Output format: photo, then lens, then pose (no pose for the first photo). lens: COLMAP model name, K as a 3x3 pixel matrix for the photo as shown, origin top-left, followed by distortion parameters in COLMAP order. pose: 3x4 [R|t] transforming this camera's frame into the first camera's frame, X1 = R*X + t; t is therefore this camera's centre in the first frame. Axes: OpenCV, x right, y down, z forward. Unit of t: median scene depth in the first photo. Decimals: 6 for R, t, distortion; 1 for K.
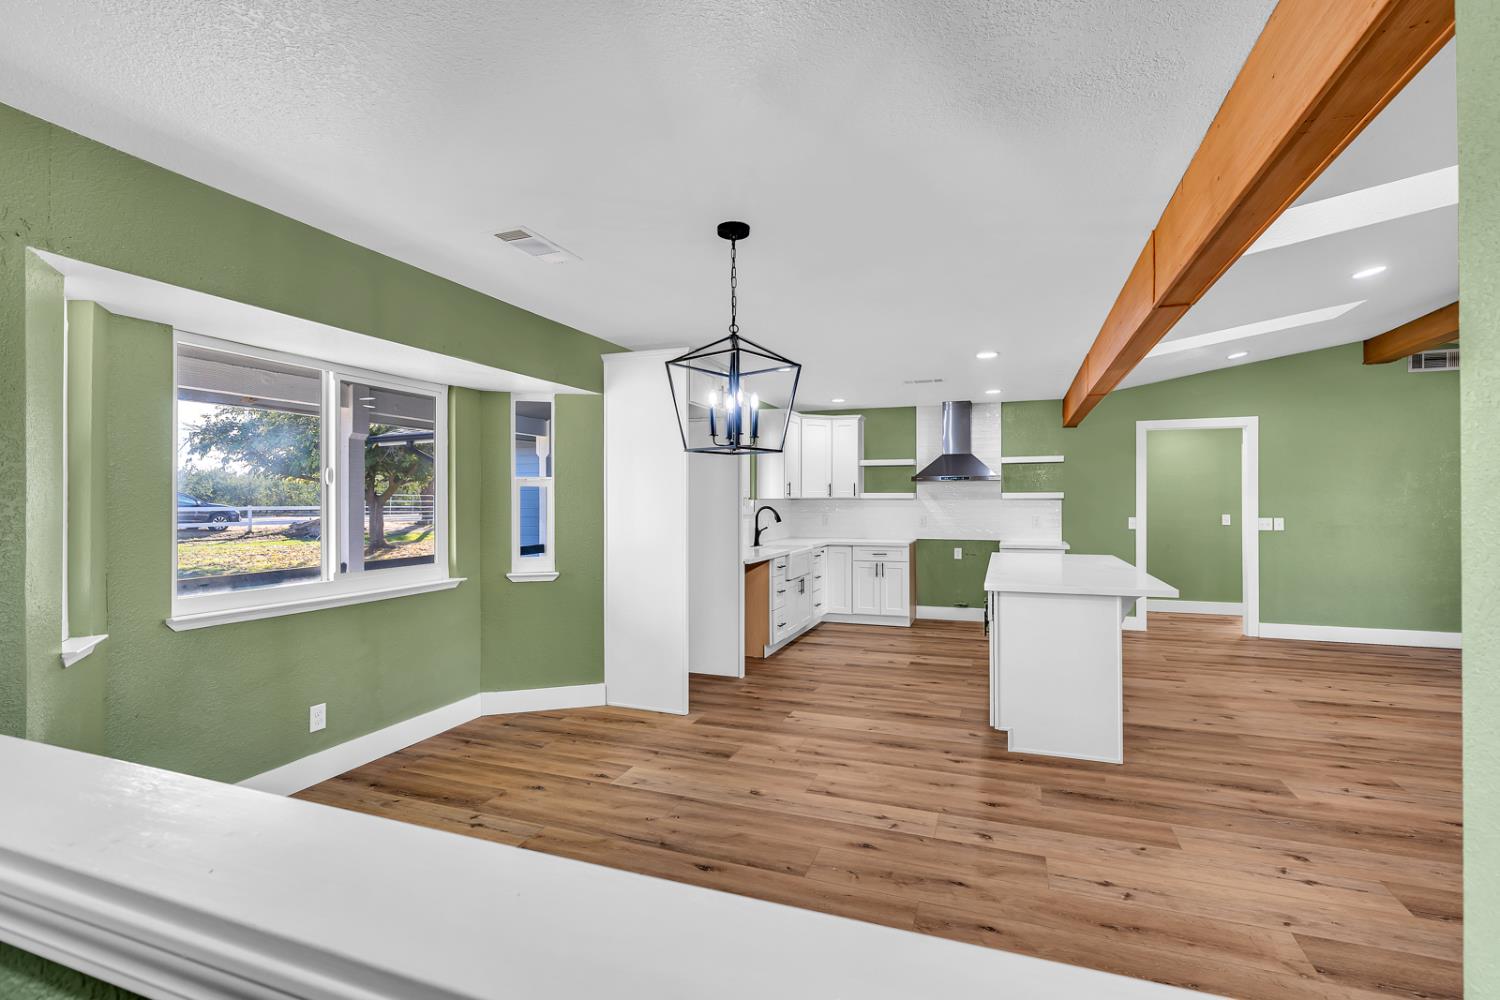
lens RADIAL K [[683.3, 0, 758.1], [0, 683.3, 496.6], [0, 0, 1]] dist [-0.009428, 0.004750]
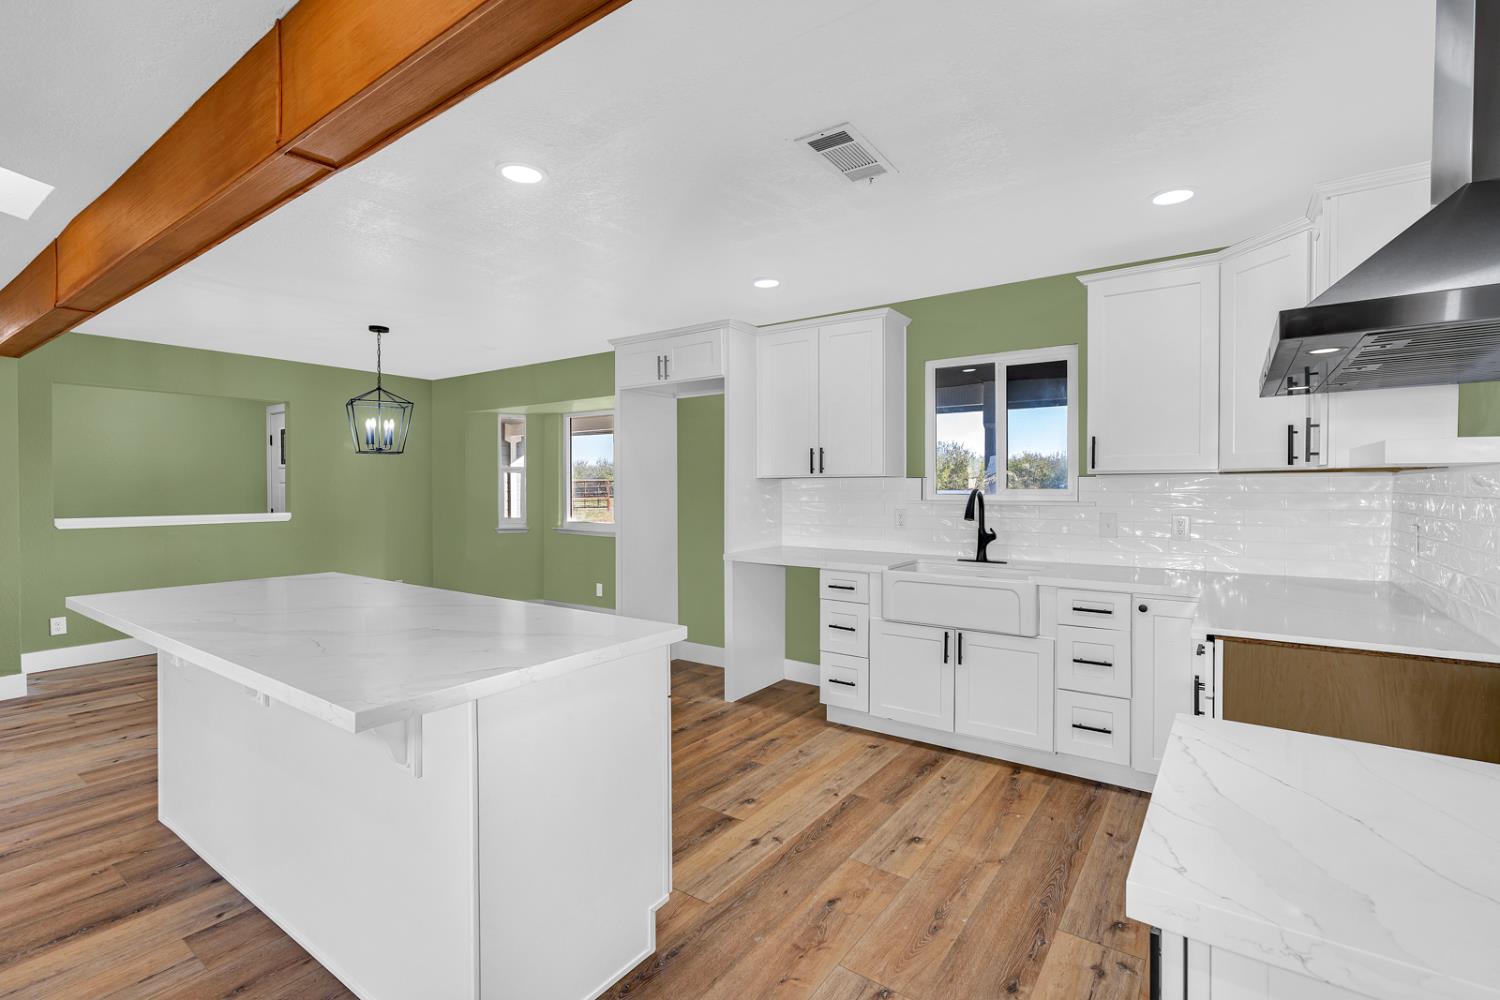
lens RADIAL K [[683.3, 0, 756.6], [0, 683.3, 494.5], [0, 0, 1]] dist [-0.009428, 0.004750]
pose [[-0.262596, 0.010849, -0.964845, 0.699860], [0.003909, 0.999941, 0.010179, 0.014270], [0.964898, -0.001099, -0.262623, 1.184834]]
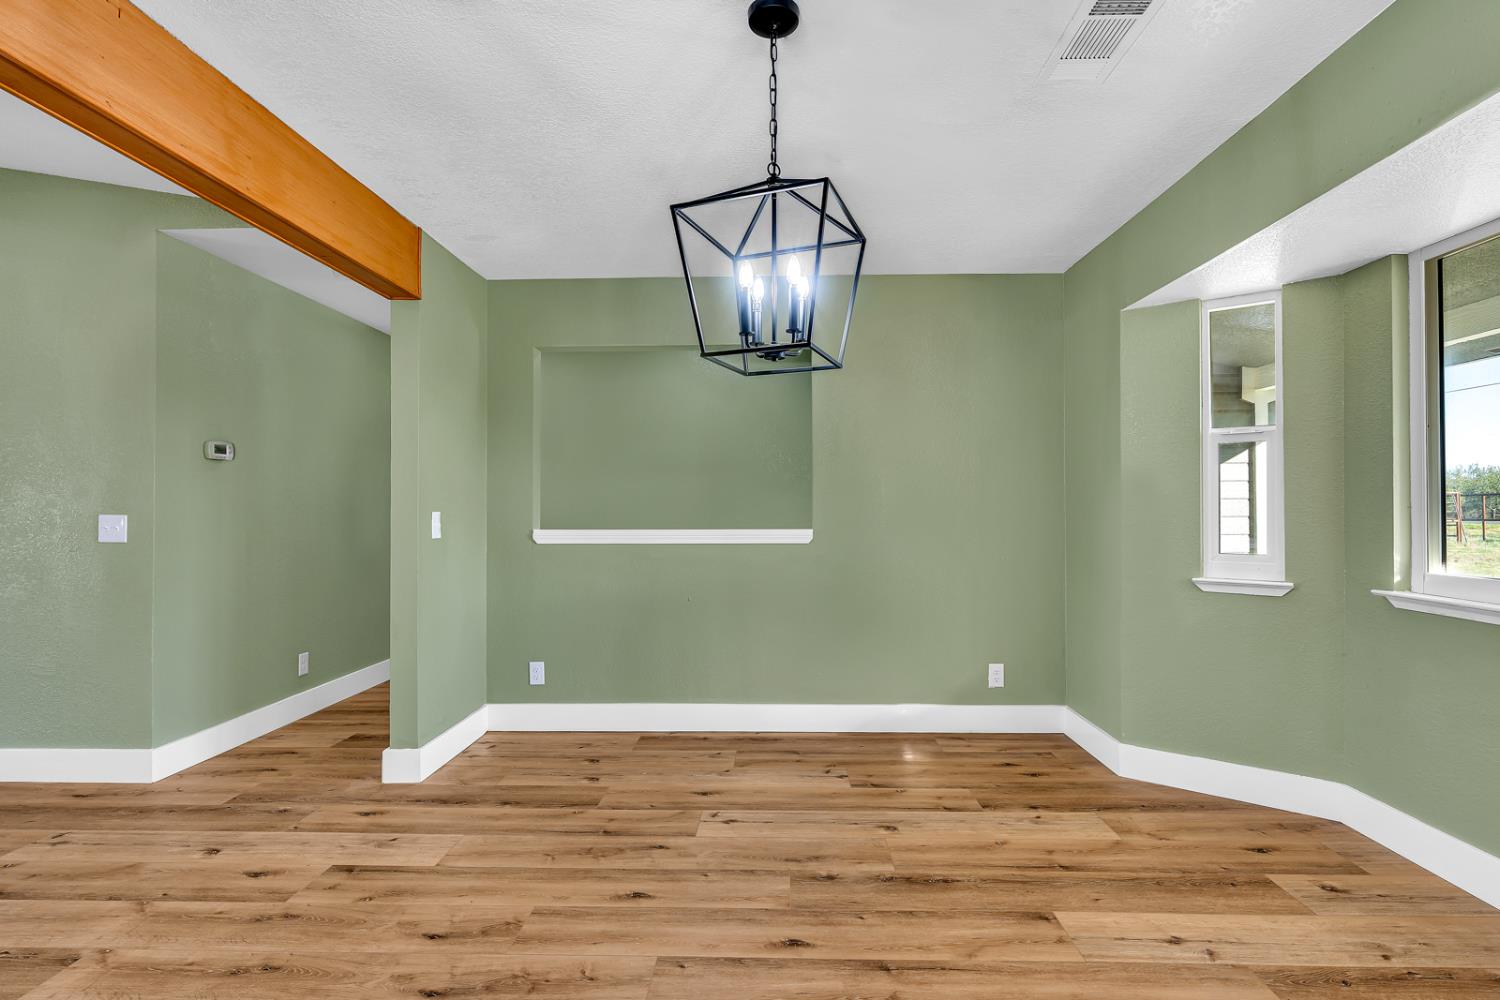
lens RADIAL K [[683.3, 0, 747.9], [0, 683.3, 509.0], [0, 0, 1]] dist [-0.009428, 0.004750]
pose [[-0.945795, 0.001260, -0.324762, 0.095467], [0.006213, 0.999880, -0.014217, 0.039863], [0.324705, -0.015465, -0.945689, 0.776707]]
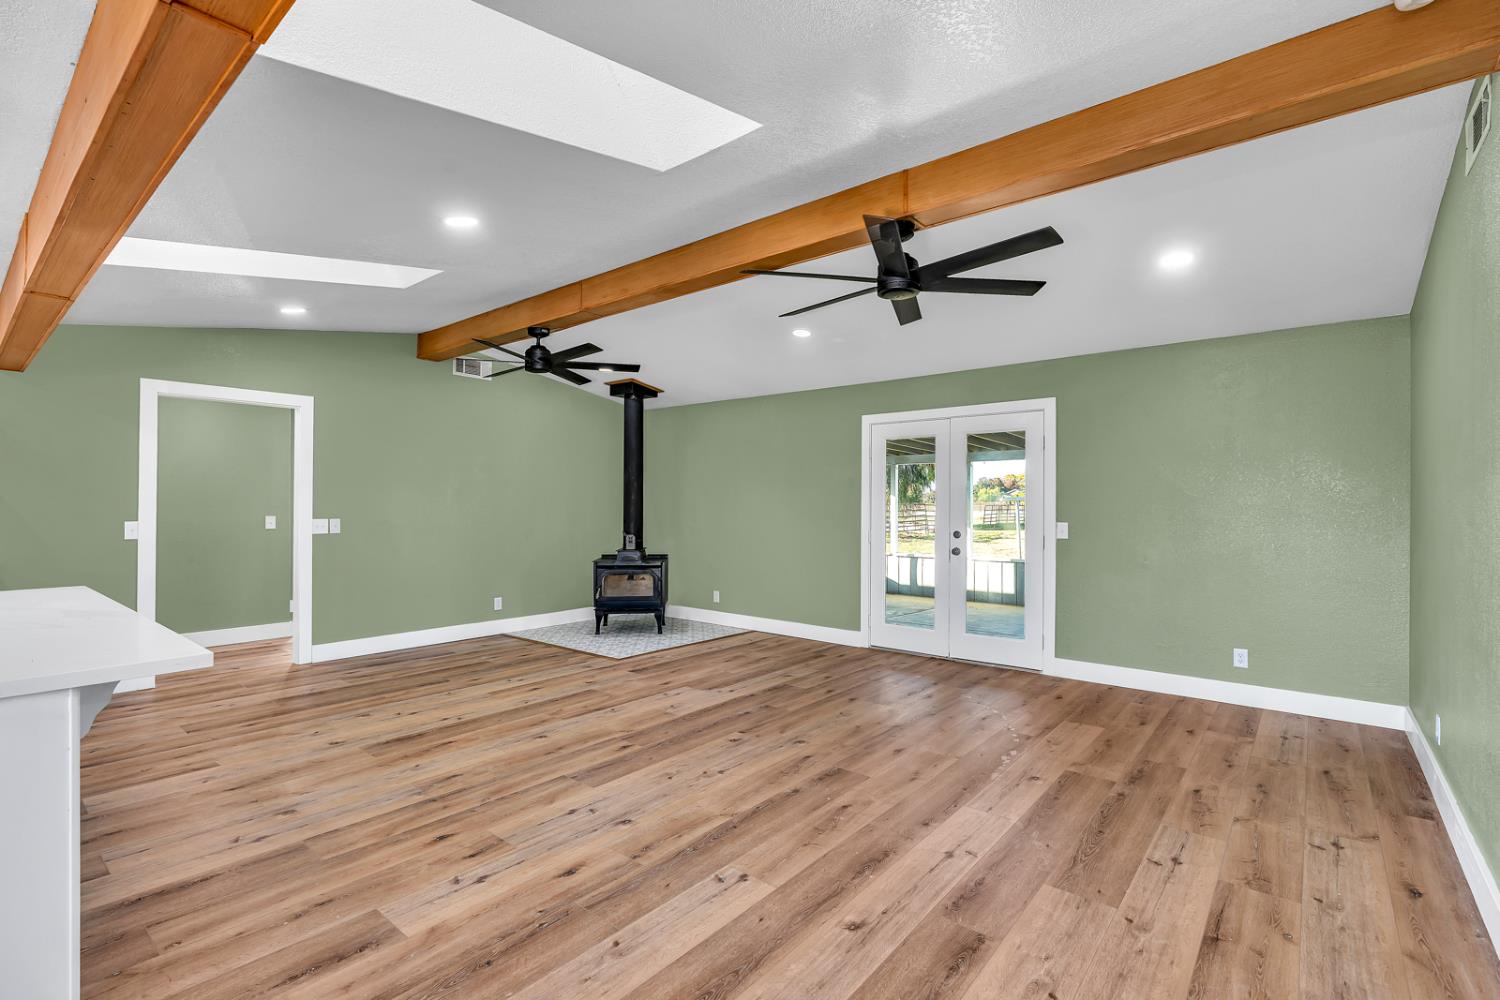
lens RADIAL K [[683.3, 0, 754.5], [0, 683.3, 502.7], [0, 0, 1]] dist [-0.009428, 0.004750]
pose [[0.331048, 0.005828, 0.943596, 0.157737], [-0.008541, 0.999958, -0.003180, 0.011361], [-0.943575, -0.007007, 0.331084, 0.263035]]
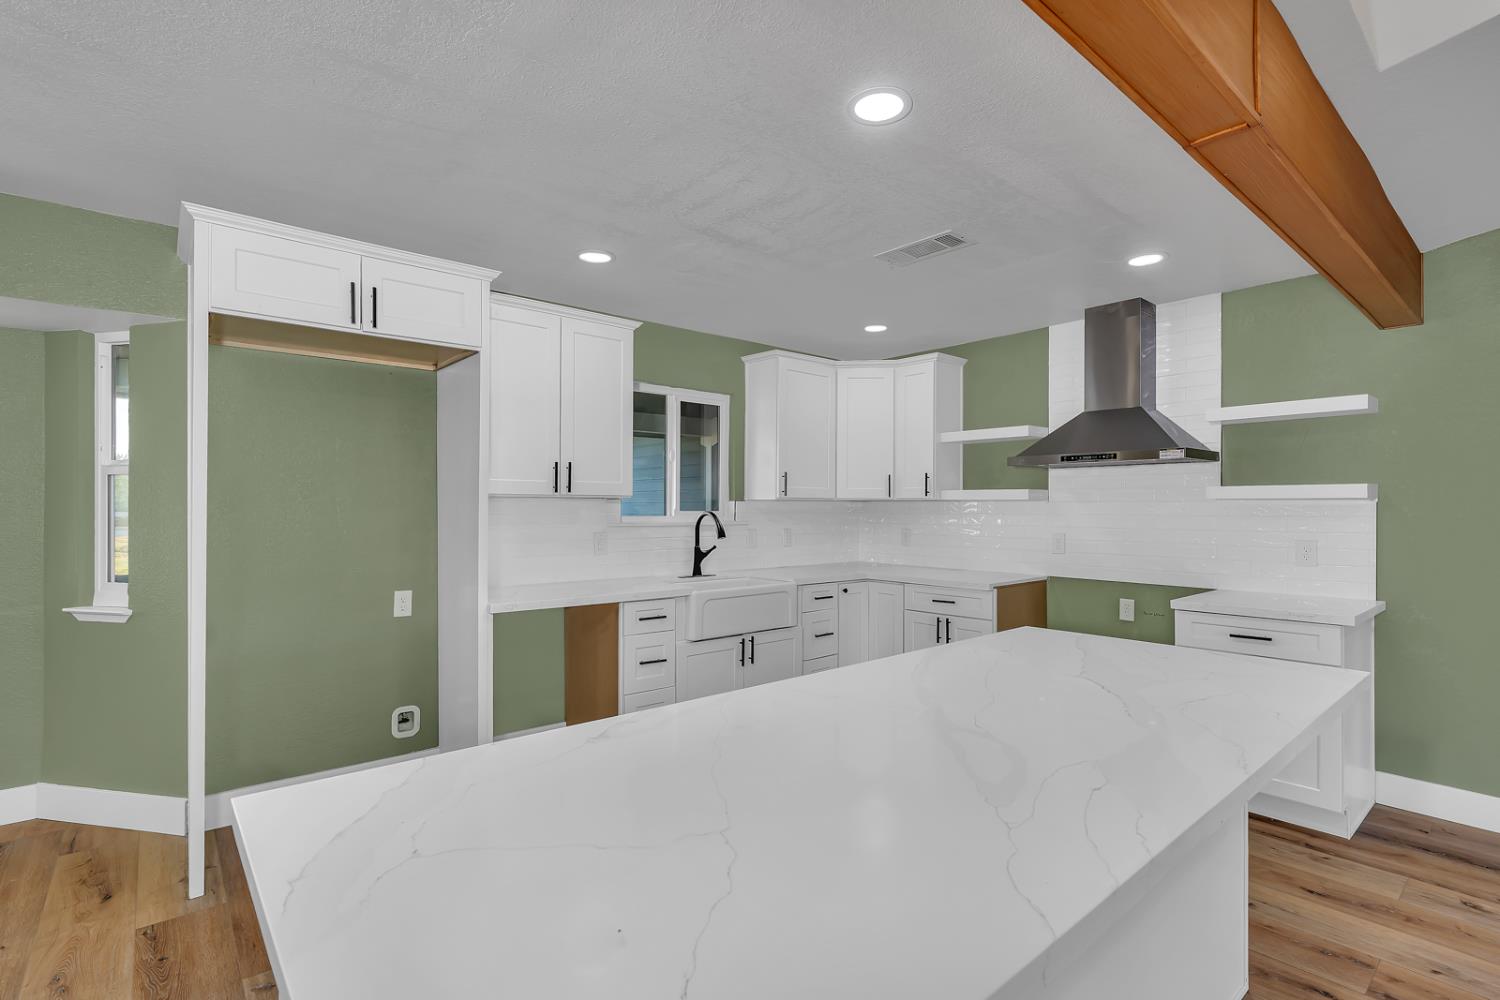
lens RADIAL K [[707.7, 0, 756.6], [0, 707.7, 505.2], [0, 0, 1]] dist [-0.010221, 0.002389]
pose [[0.873785, 0.001846, -0.486309, 0.428451], [-0.001654, 0.999998, 0.000823, 0.009618], [0.486310, 0.000085, 0.873786, 0.580017]]
